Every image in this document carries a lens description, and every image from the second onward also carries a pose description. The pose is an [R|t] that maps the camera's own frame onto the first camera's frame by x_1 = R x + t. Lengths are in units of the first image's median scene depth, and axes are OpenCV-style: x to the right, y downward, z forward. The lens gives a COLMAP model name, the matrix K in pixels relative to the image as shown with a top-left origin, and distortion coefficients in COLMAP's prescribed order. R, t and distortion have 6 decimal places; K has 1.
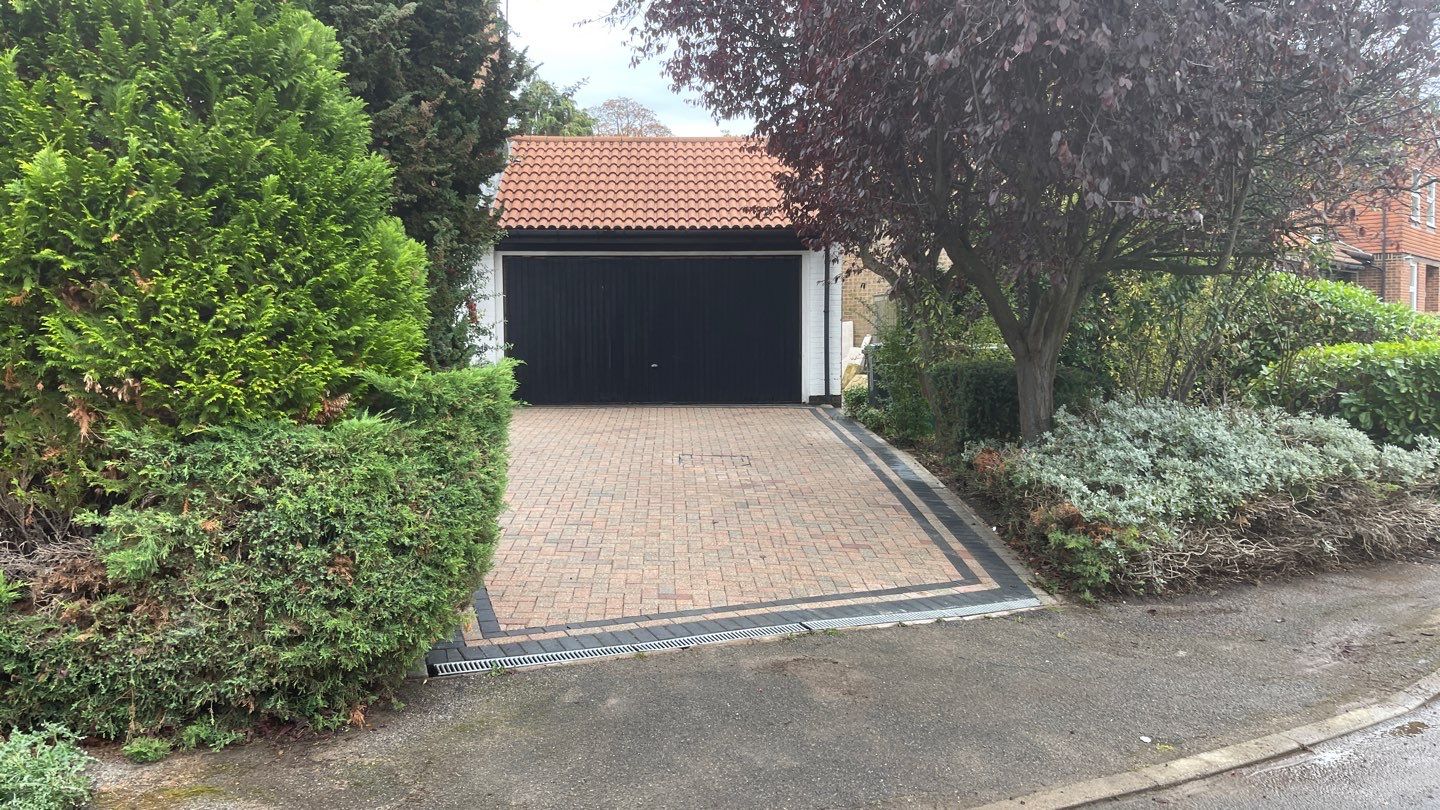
lens RADIAL K [[1117.6, 0, 720.1], [0, 1117.6, 421.2], [0, 0, 1]] dist [0.052166, -0.054182]
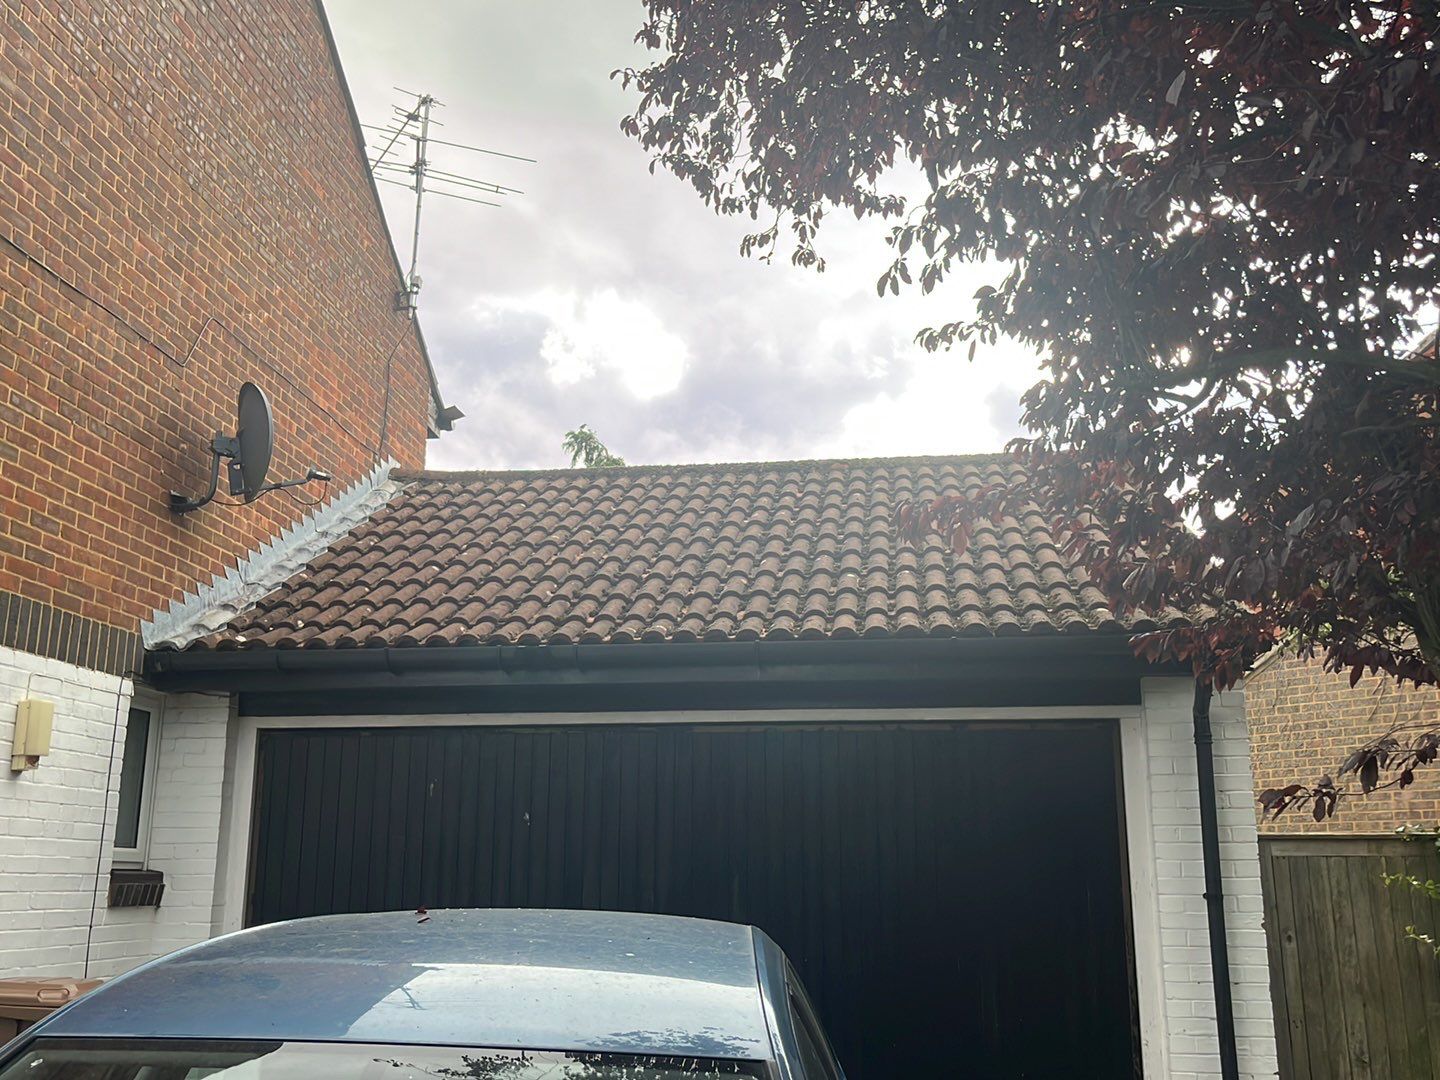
lens RADIAL K [[1328.8, 0, 755.2], [0, 1328.8, 544.4], [0, 0, 1]] dist [-0.002512, -0.001759]
pose [[0.986766, -0.034203, -0.158500, 0.030832], [-0.018460, 0.947448, -0.319376, -0.072397], [0.161094, 0.318075, 0.934279, 0.619041]]
